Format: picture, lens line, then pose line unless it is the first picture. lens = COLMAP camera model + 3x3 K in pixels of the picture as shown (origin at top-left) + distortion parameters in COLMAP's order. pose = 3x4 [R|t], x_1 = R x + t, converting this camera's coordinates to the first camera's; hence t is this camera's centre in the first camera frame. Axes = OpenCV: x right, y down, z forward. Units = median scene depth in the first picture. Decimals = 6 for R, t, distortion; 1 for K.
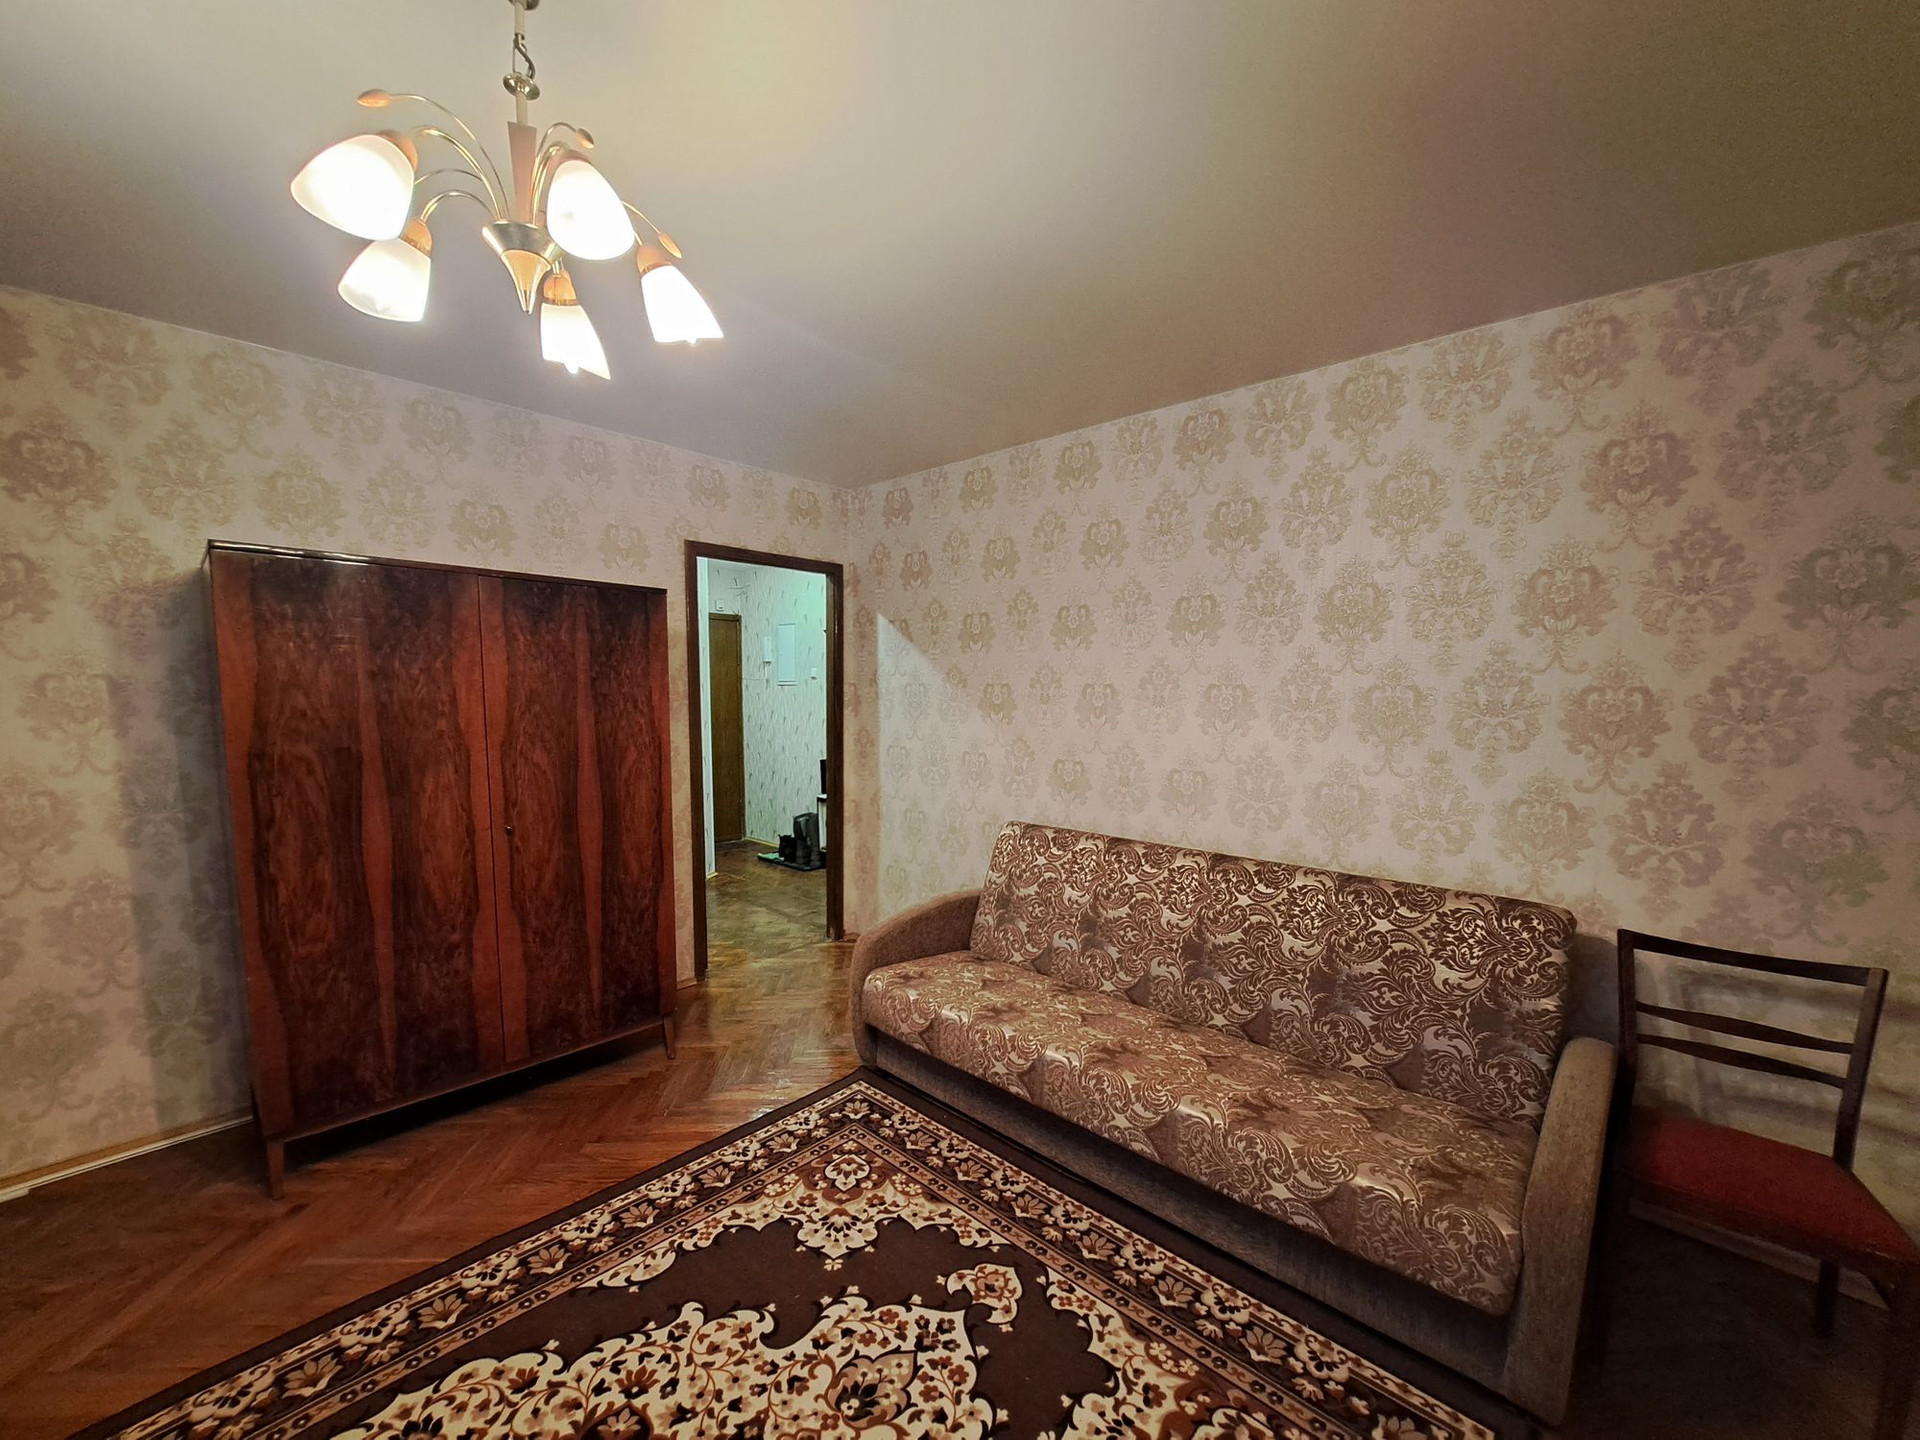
lens RADIAL K [[762.6, 0, 944.8], [0, 762.6, 774.4], [0, 0, 1]] dist [-0.012731, -0.003472]
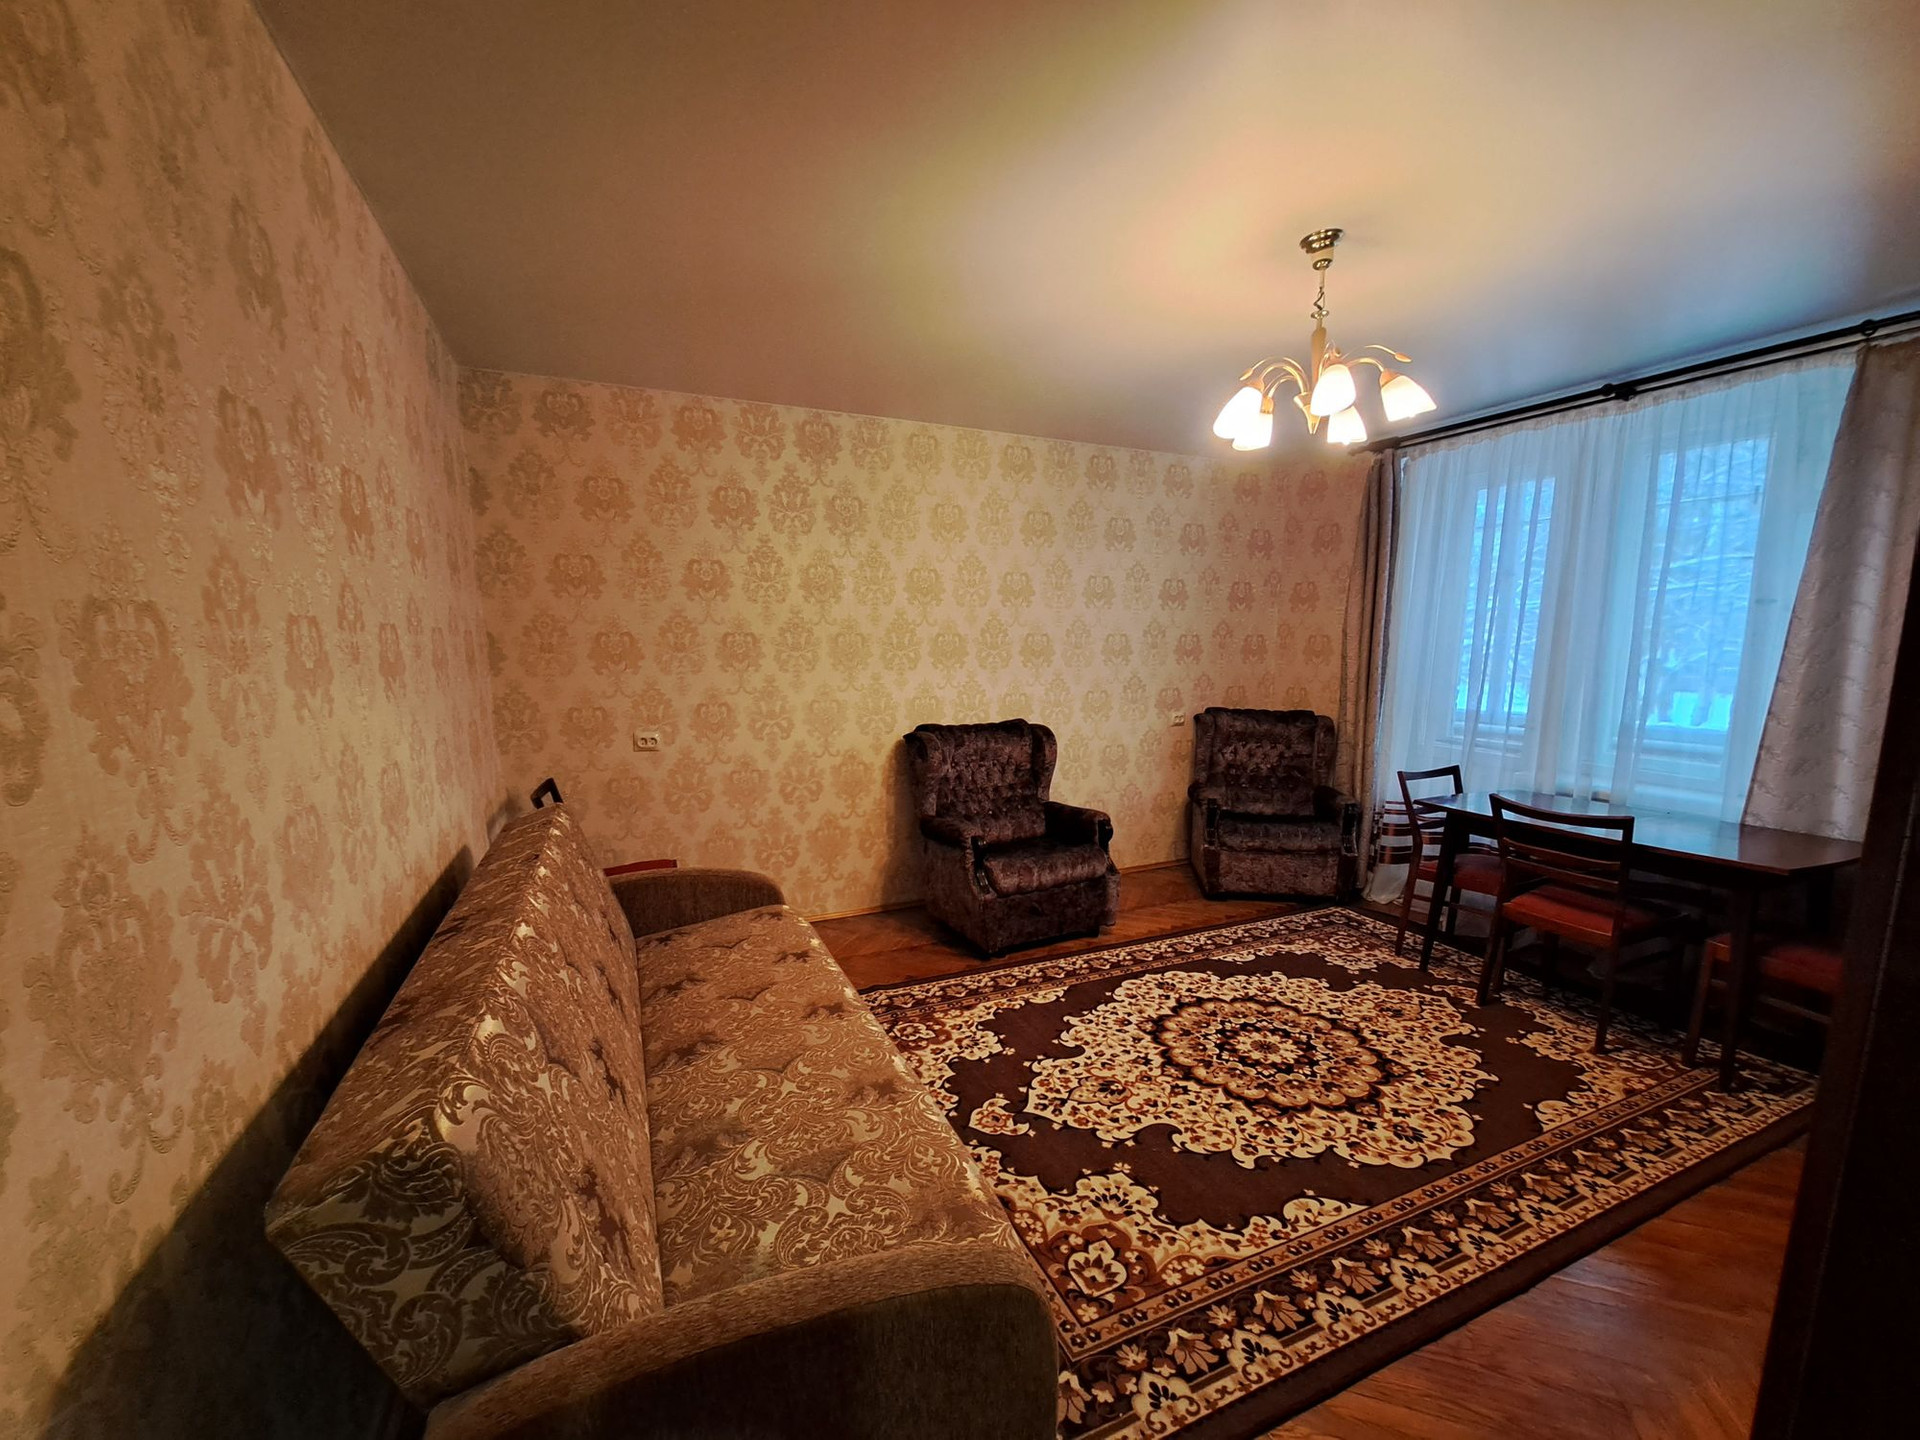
lens RADIAL K [[758.5, 0, 944.5], [0, 758.5, 775.8], [0, 0, 1]] dist [0.000472, -0.012915]
pose [[-0.917344, -0.075372, 0.390896, -0.266306], [0.038053, 0.960815, 0.274565, -0.179868], [-0.396273, 0.266746, -0.878530, 1.716945]]
